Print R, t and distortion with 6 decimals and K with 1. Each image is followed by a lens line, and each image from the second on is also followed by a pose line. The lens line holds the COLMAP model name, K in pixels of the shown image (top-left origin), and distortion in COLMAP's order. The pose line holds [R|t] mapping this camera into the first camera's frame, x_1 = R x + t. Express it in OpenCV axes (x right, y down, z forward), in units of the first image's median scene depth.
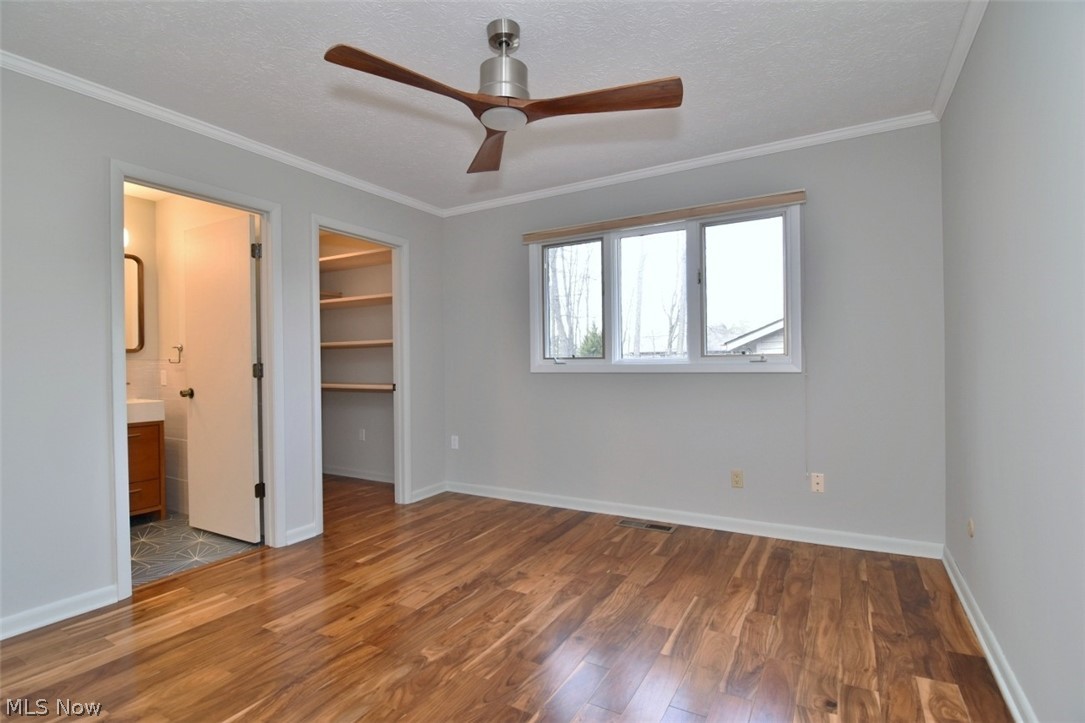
lens RADIAL K [[530.2, 0, 539.6], [0, 530.2, 362.5], [0, 0, 1]] dist [-0.009545, -0.001388]
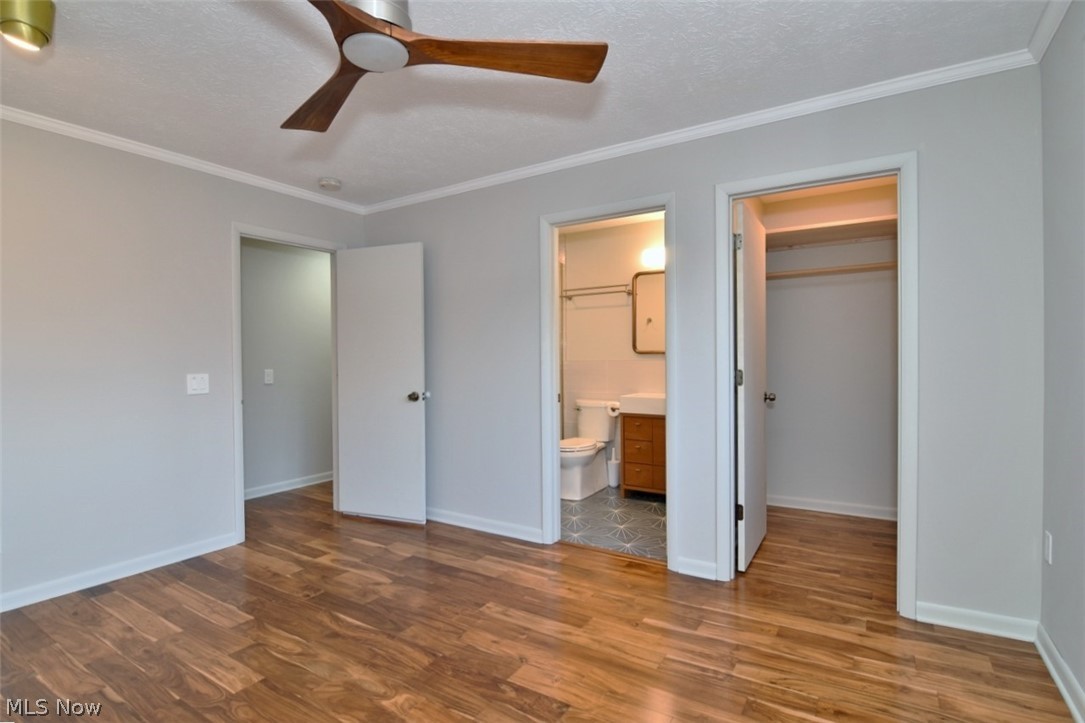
lens RADIAL K [[530.2, 0, 539.6], [0, 530.2, 362.5], [0, 0, 1]] dist [-0.009545, -0.001388]
pose [[-0.045533, 0.017961, -0.998801, 0.547093], [0.008753, 0.999807, 0.017580, -0.036390], [0.998924, -0.007942, -0.045682, 1.041563]]
